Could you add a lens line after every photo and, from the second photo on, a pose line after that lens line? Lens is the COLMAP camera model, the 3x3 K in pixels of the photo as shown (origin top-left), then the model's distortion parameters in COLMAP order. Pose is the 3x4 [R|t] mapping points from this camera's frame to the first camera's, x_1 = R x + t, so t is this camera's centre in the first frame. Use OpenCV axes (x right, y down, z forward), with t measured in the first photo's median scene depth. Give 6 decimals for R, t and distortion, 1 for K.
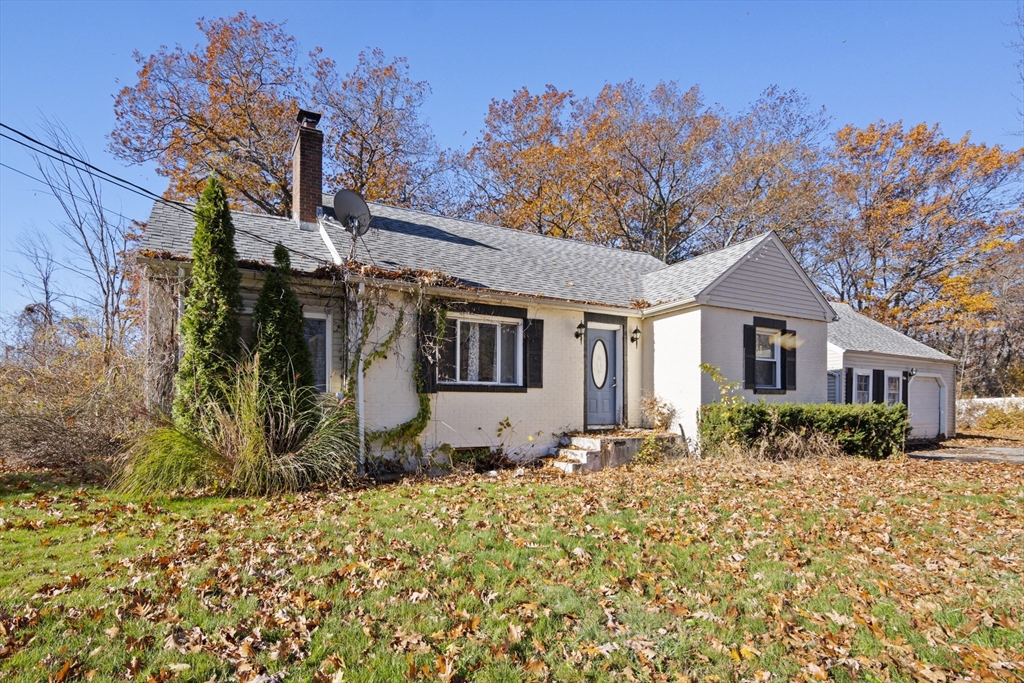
lens RADIAL K [[529.7, 0, 509.2], [0, 529.7, 409.2], [0, 0, 1]] dist [-0.025371, 0.000027]
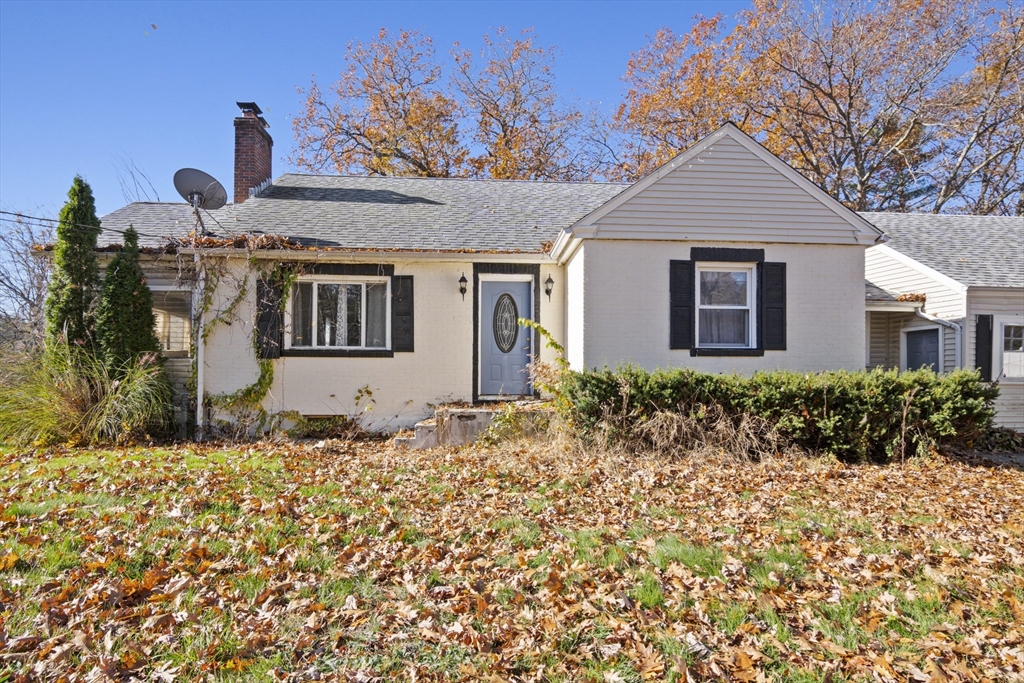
lens RADIAL K [[516.6, 0, 498.2], [0, 516.6, 377.1], [0, 0, 1]] dist [-0.019870, -0.000026]
pose [[0.900209, 0.006842, -0.435403, 0.576860], [-0.007684, 0.999970, -0.000174, 0.000952], [0.435389, 0.003502, 0.900235, 0.283478]]
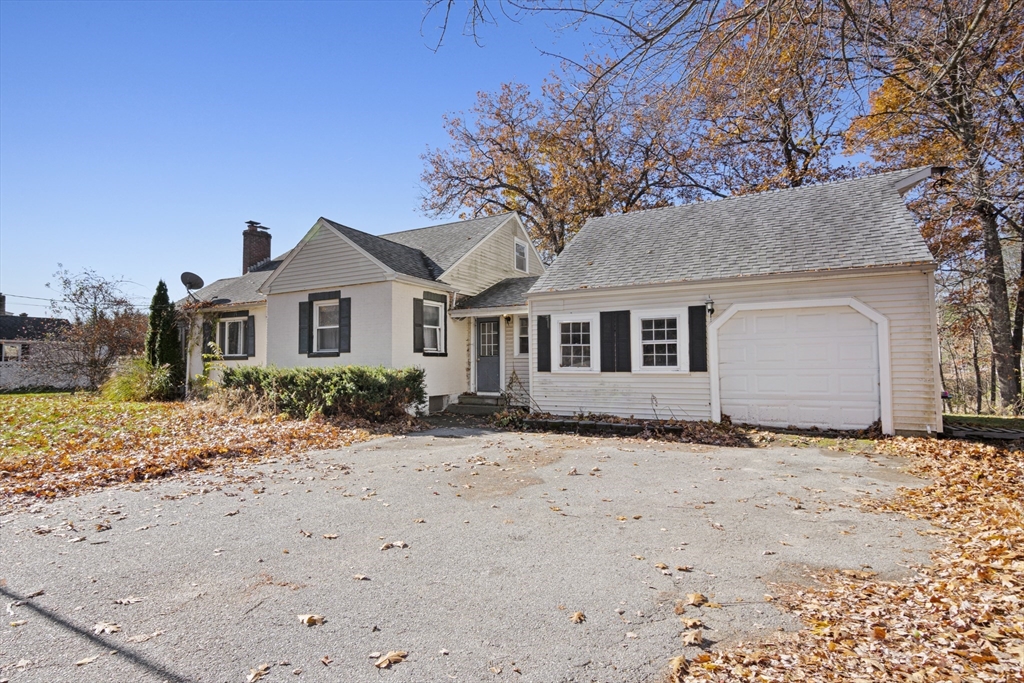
lens RADIAL K [[508.2, 0, 509.6], [0, 508.2, 336.6], [0, 0, 1]] dist [-0.005865, -0.000927]
pose [[0.530504, -0.043479, -0.846567, 1.835935], [0.007851, 0.998893, -0.046382, -0.022111], [0.847646, 0.017960, 0.530258, 0.840041]]
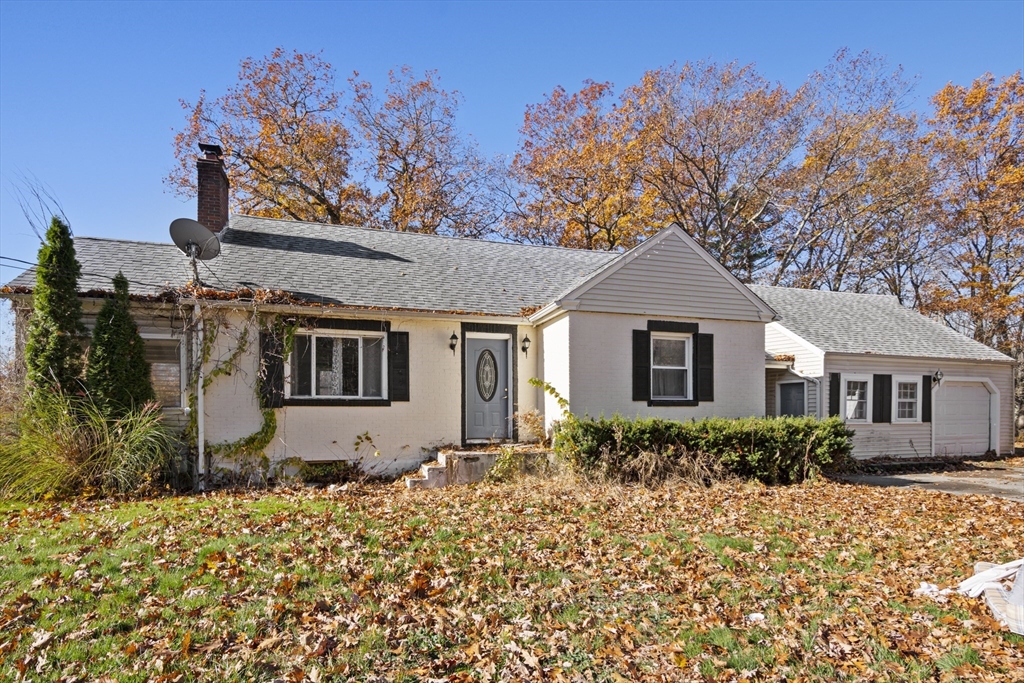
lens RADIAL K [[529.9, 0, 501.2], [0, 529.9, 415.4], [0, 0, 1]] dist [-0.011380, 0.000445]
pose [[0.978839, 0.001871, -0.204624, 0.437655], [-0.001572, 0.999997, 0.001622, -0.016111], [0.204626, -0.001266, 0.978839, 0.071087]]
